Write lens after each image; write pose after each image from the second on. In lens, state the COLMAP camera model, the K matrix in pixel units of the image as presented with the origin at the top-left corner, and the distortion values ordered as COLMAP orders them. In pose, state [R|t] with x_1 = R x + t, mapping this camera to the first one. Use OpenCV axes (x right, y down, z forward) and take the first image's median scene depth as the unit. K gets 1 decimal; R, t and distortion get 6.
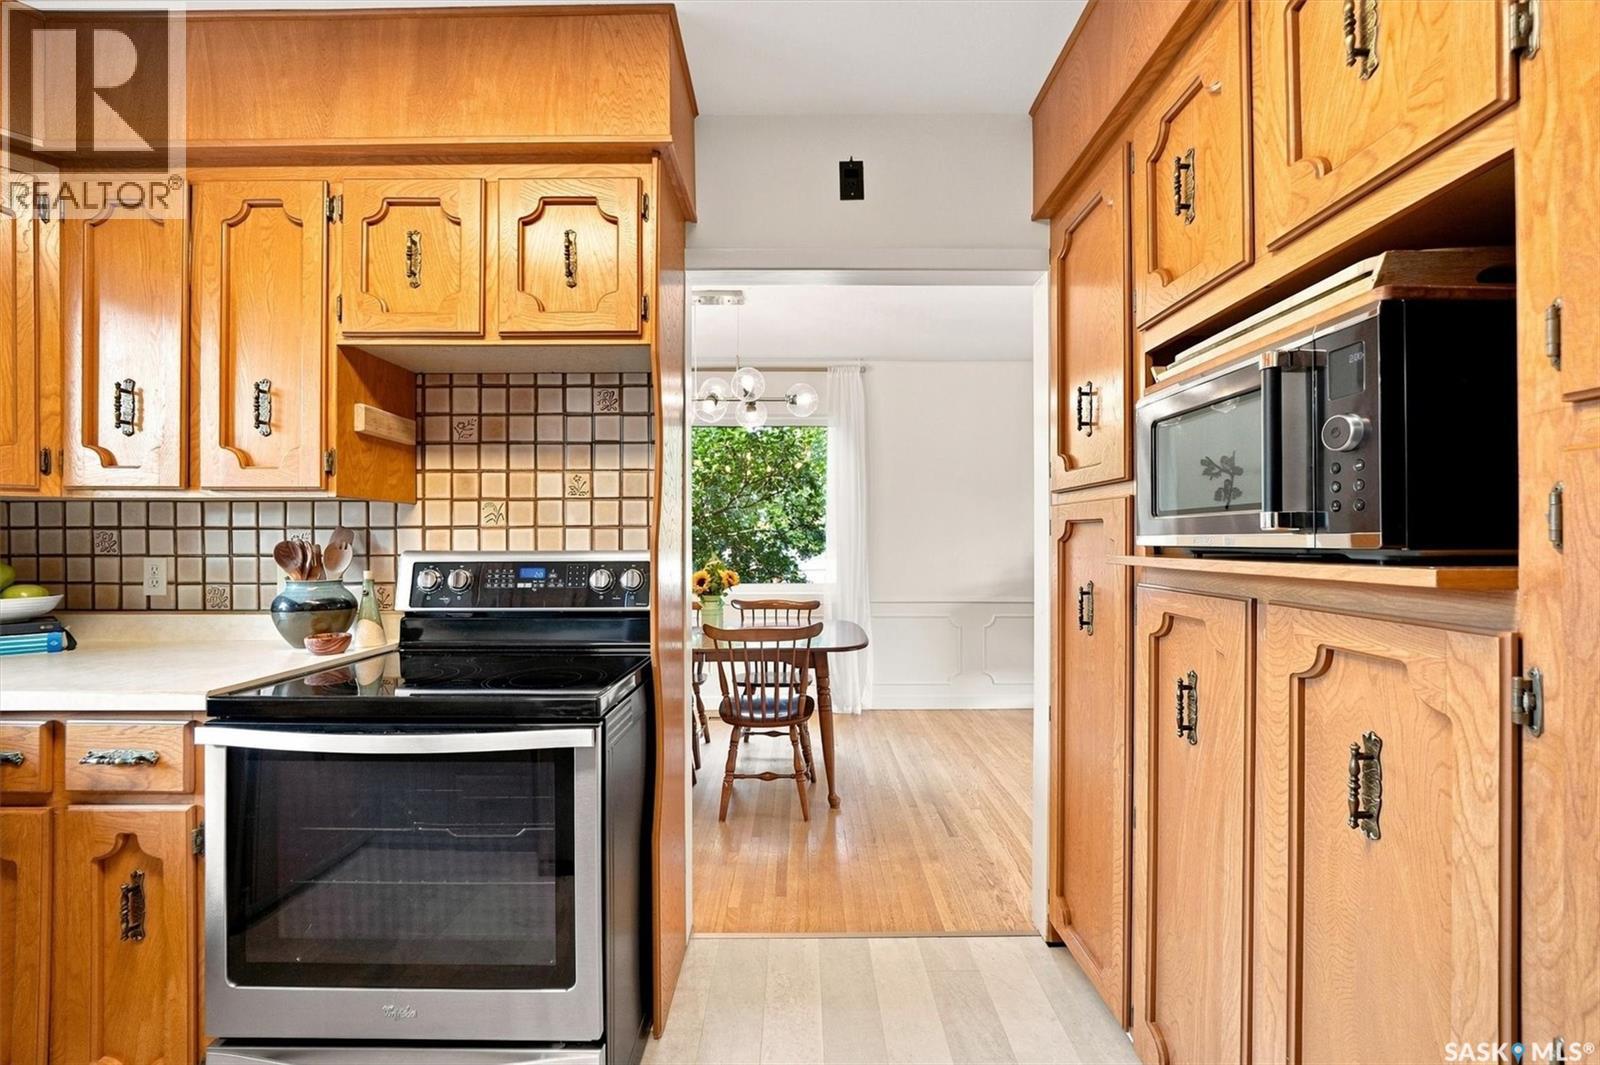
lens RADIAL K [[608.9, 0, 793.9], [0, 608.9, 541.0], [0, 0, 1]] dist [-0.017889, 0.004294]
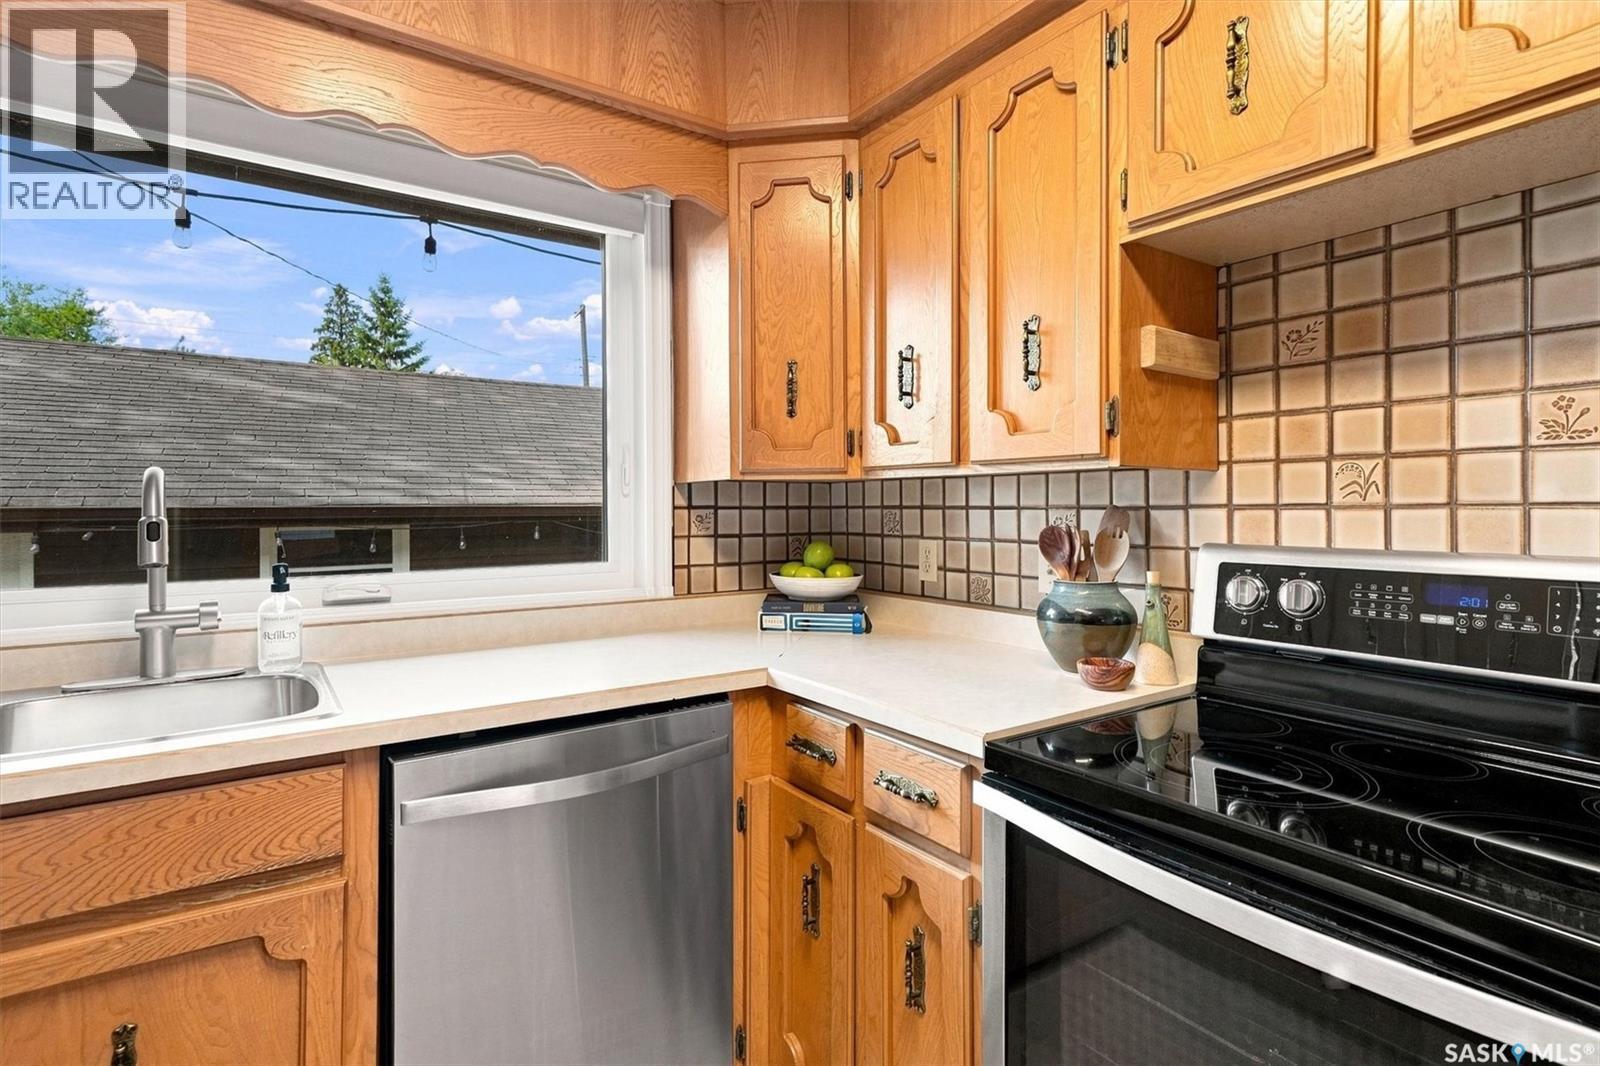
lens RADIAL K [[790.4, 0, 805.8], [0, 790.4, 507.3], [0, 0, 1]] dist [0.012838, 0.001097]
pose [[0.574234, -0.000263, -0.818692, -0.200827], [0.001422, 0.999999, 0.000677, -0.024988], [0.818690, -0.001553, 0.574233, 0.168984]]
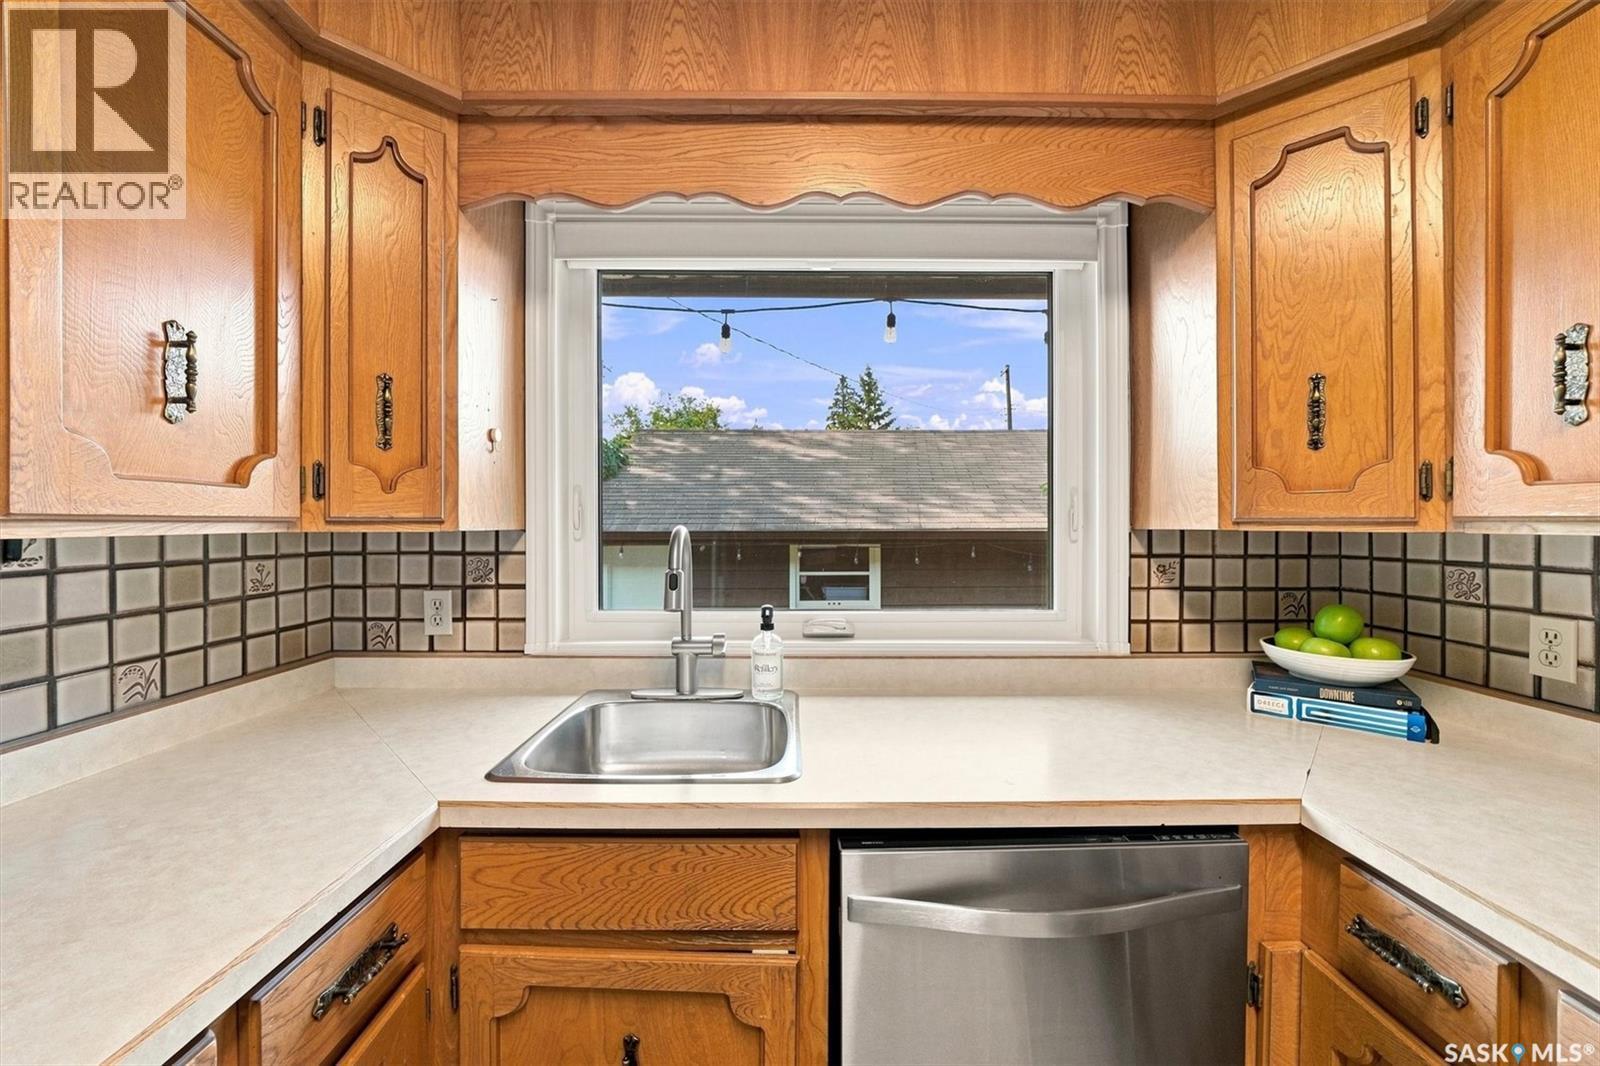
lens RADIAL K [[610.1, 0, 805.9], [0, 610.1, 524.8], [0, 0, 1]] dist [-0.011454, 0.000115]
pose [[0.020256, 0.002344, -0.999792, -0.502680], [-0.002248, 0.999995, 0.002299, -0.073029], [0.999792, 0.002201, 0.020262, 0.238023]]
